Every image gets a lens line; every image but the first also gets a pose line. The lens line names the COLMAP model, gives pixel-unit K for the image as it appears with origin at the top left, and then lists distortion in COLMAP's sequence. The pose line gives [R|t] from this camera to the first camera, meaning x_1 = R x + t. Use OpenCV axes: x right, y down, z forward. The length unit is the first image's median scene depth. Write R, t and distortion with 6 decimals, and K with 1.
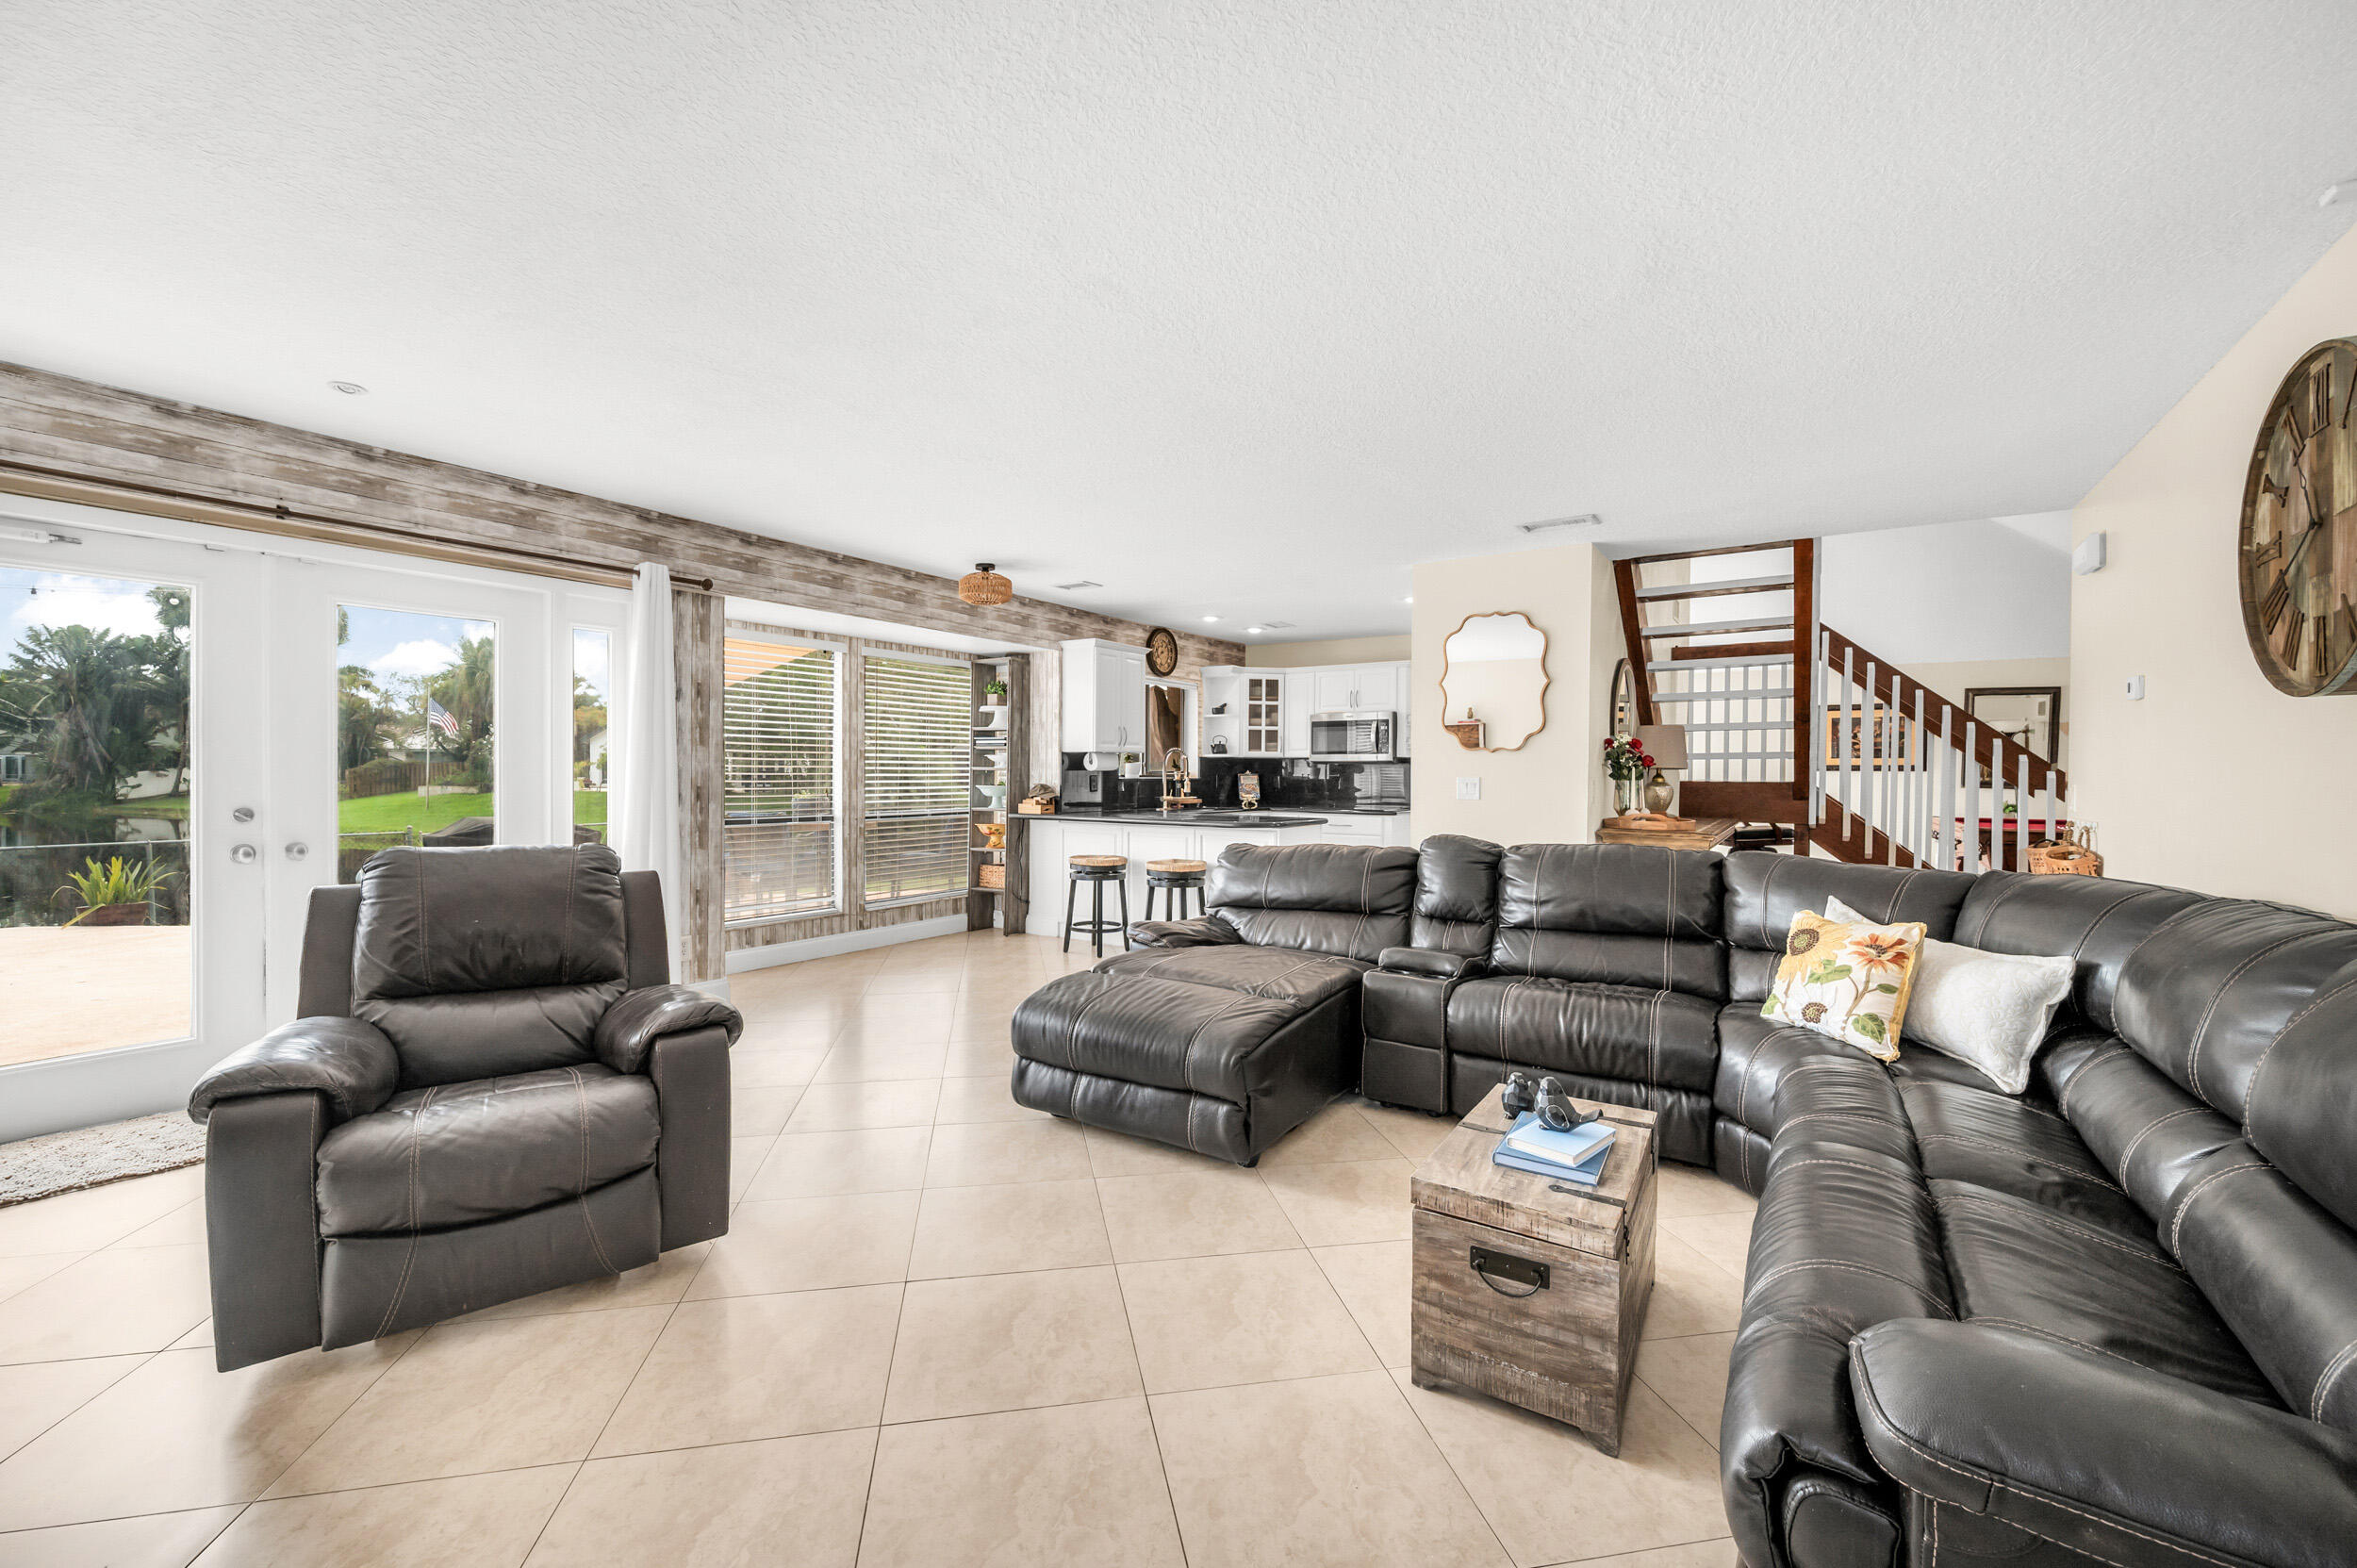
lens RADIAL K [[951.5, 0, 1166.2], [0, 951.5, 764.6], [0, 0, 1]] dist [-0.000259, -0.000227]
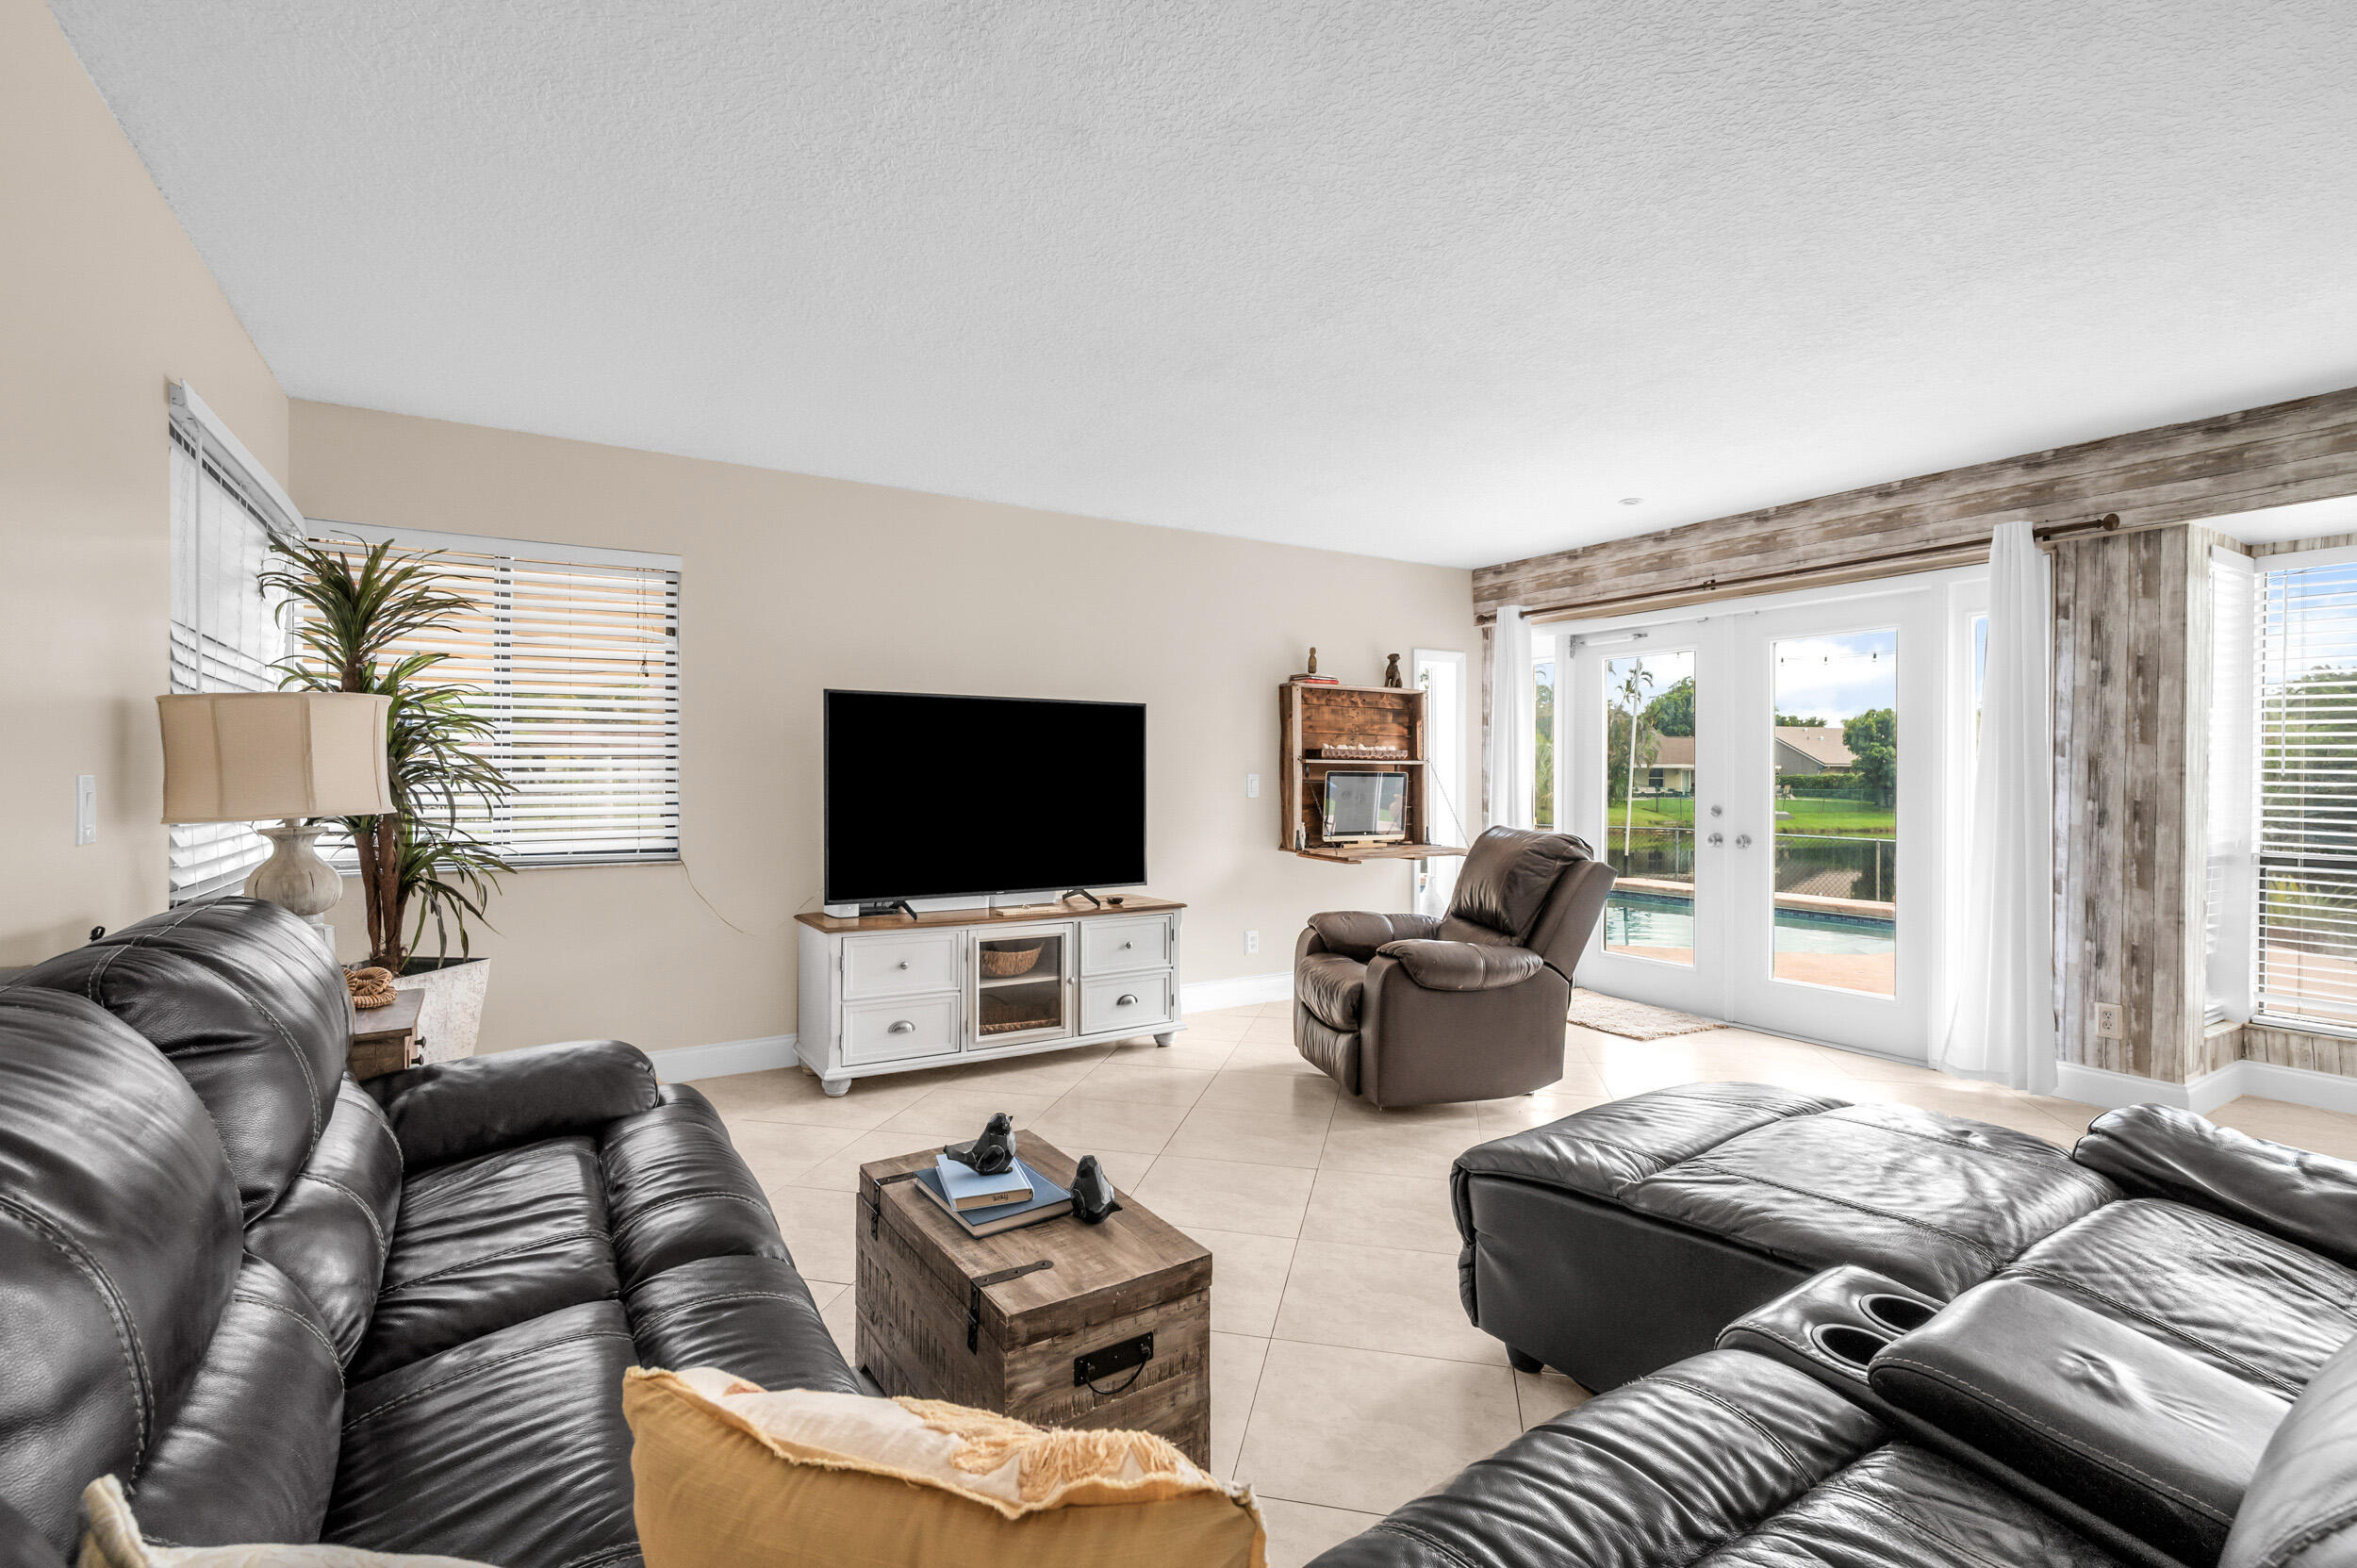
lens RADIAL K [[1013.3, 0, 1175.6], [0, 1013.3, 778.0], [0, 0, 1]] dist [0.002118, -0.000092]
pose [[-0.387380, -0.015845, -0.921784, 0.585124], [-0.013023, 0.999847, -0.011714, 0.028669], [0.921828, 0.007467, -0.387527, 0.745822]]
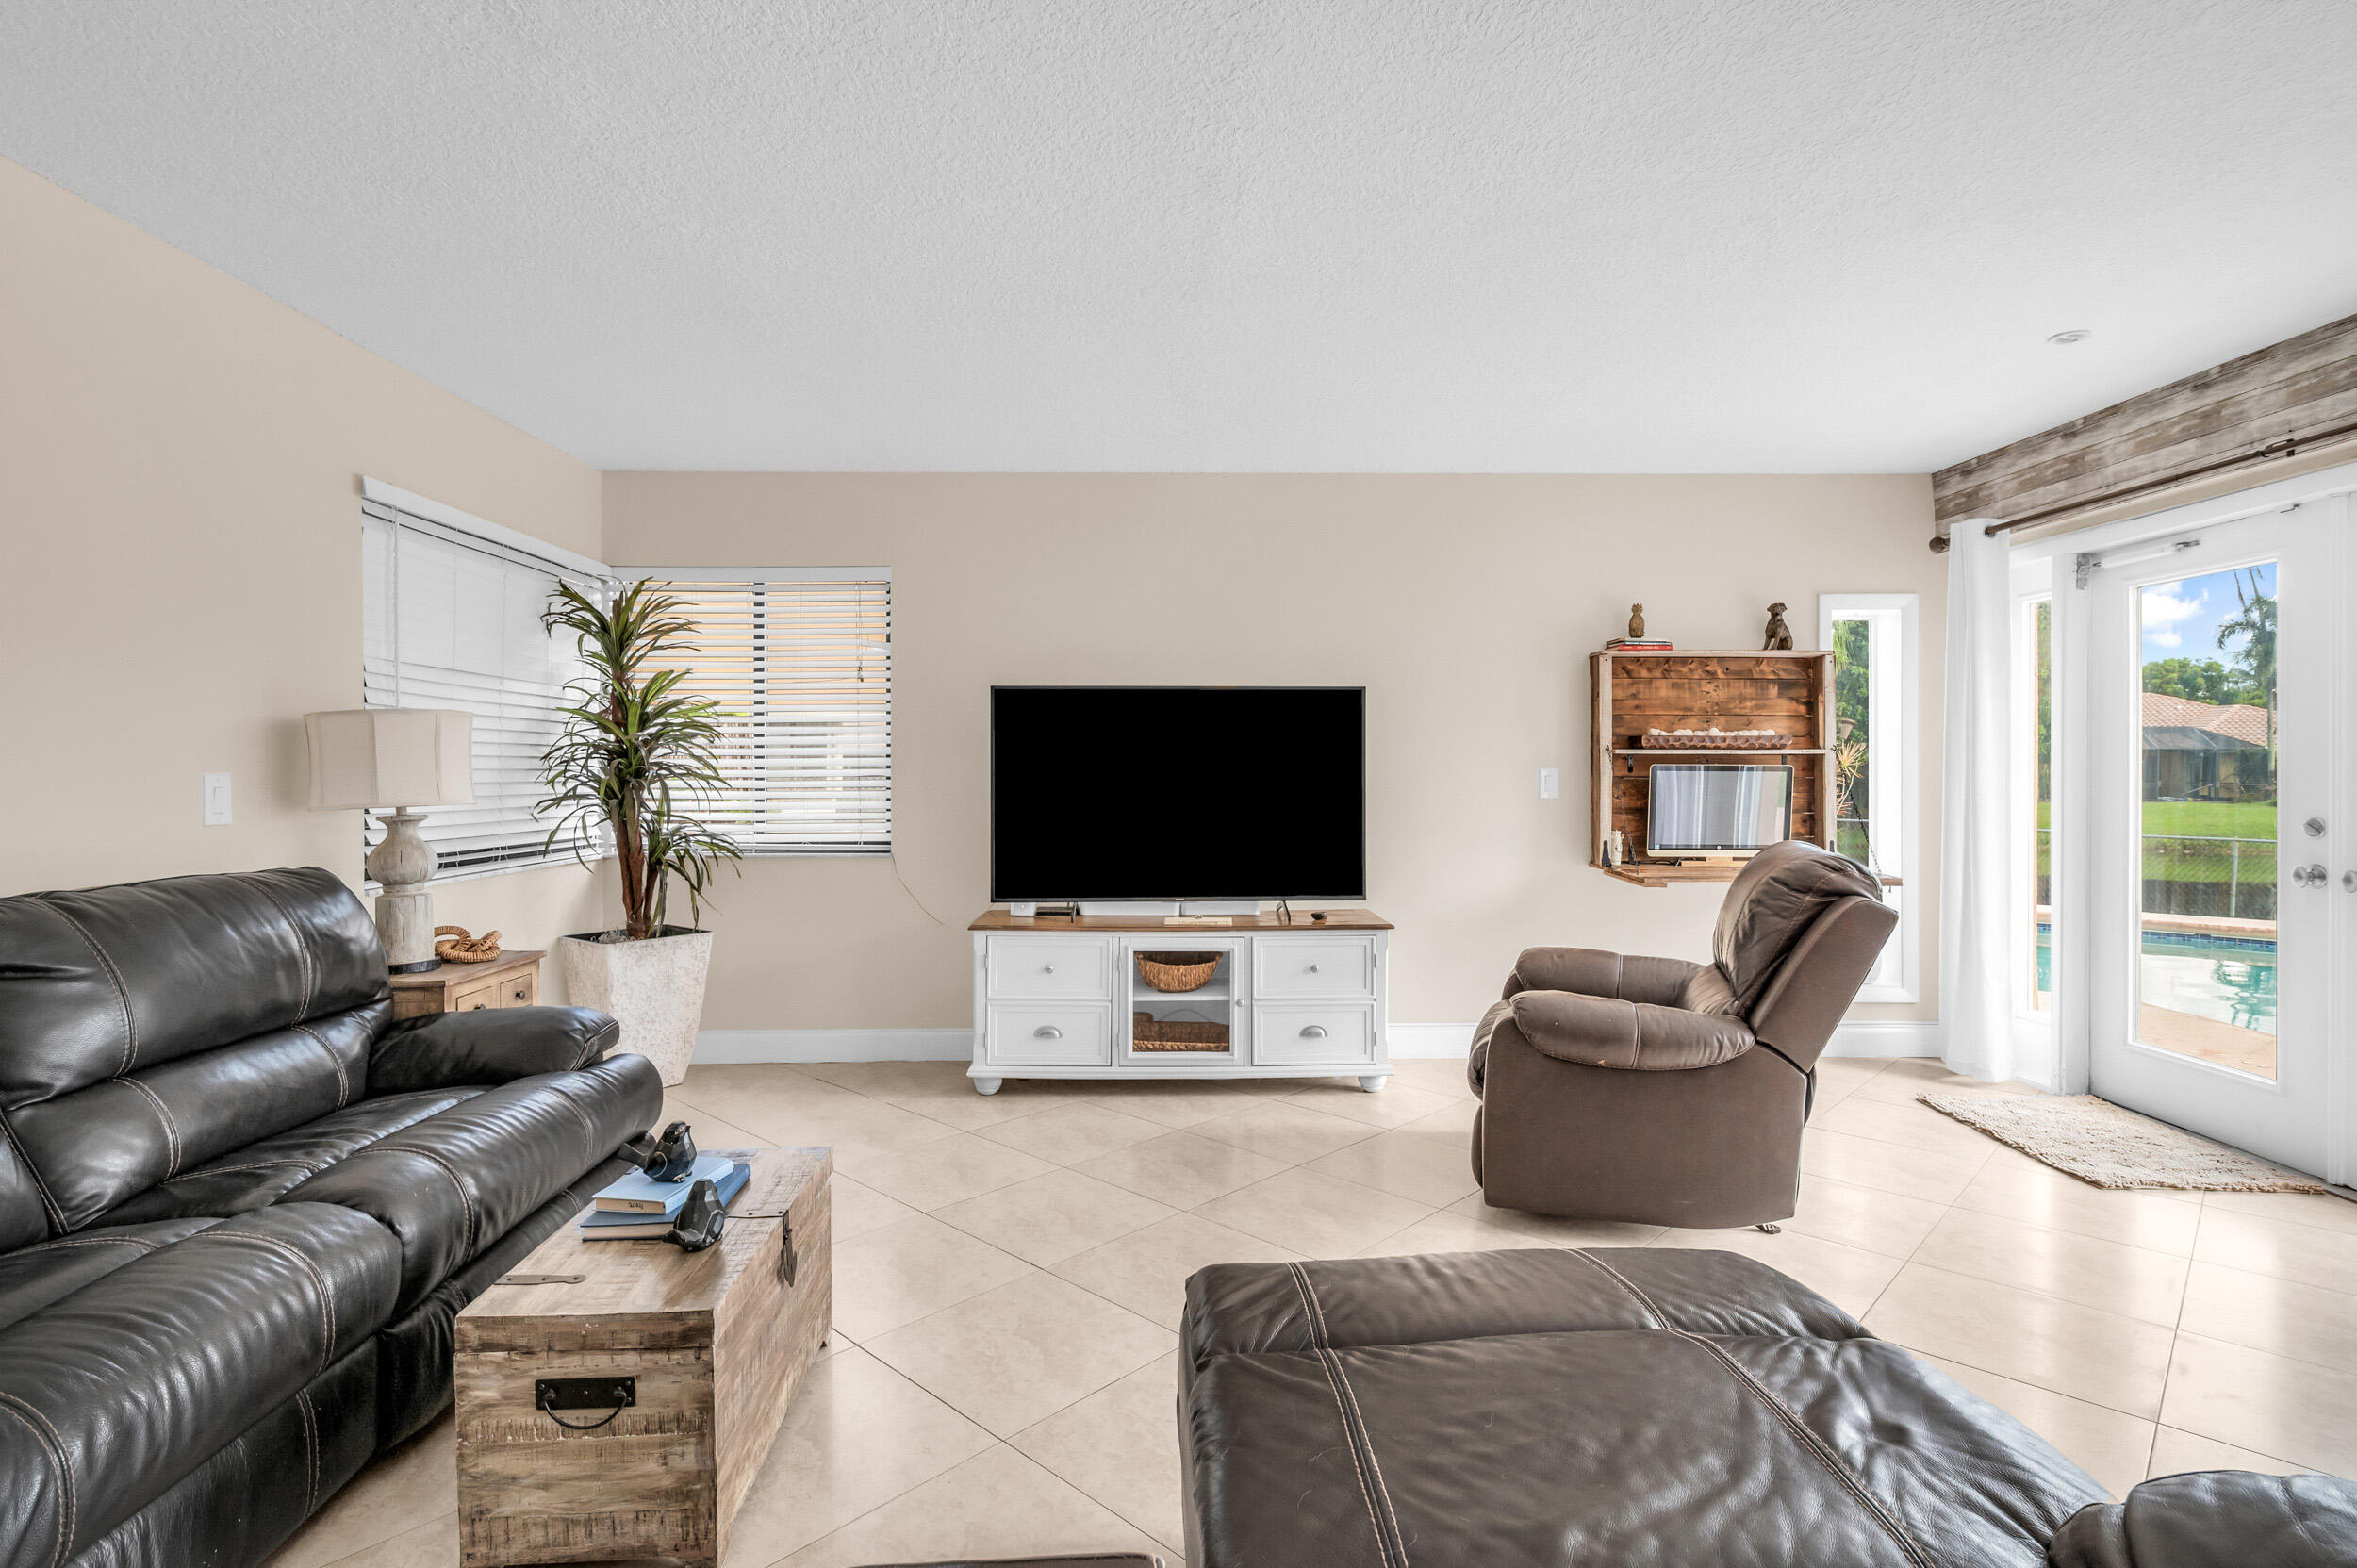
lens RADIAL K [[1103.1, 0, 1202.1], [0, 1103.1, 776.1], [0, 0, 1]] dist [-0.000847, 0.000223]
pose [[-0.790107, -0.012880, -0.612834, 0.308113], [-0.014557, 0.999892, -0.002247, 0.022036], [0.612796, 0.007146, -0.790208, 1.019756]]
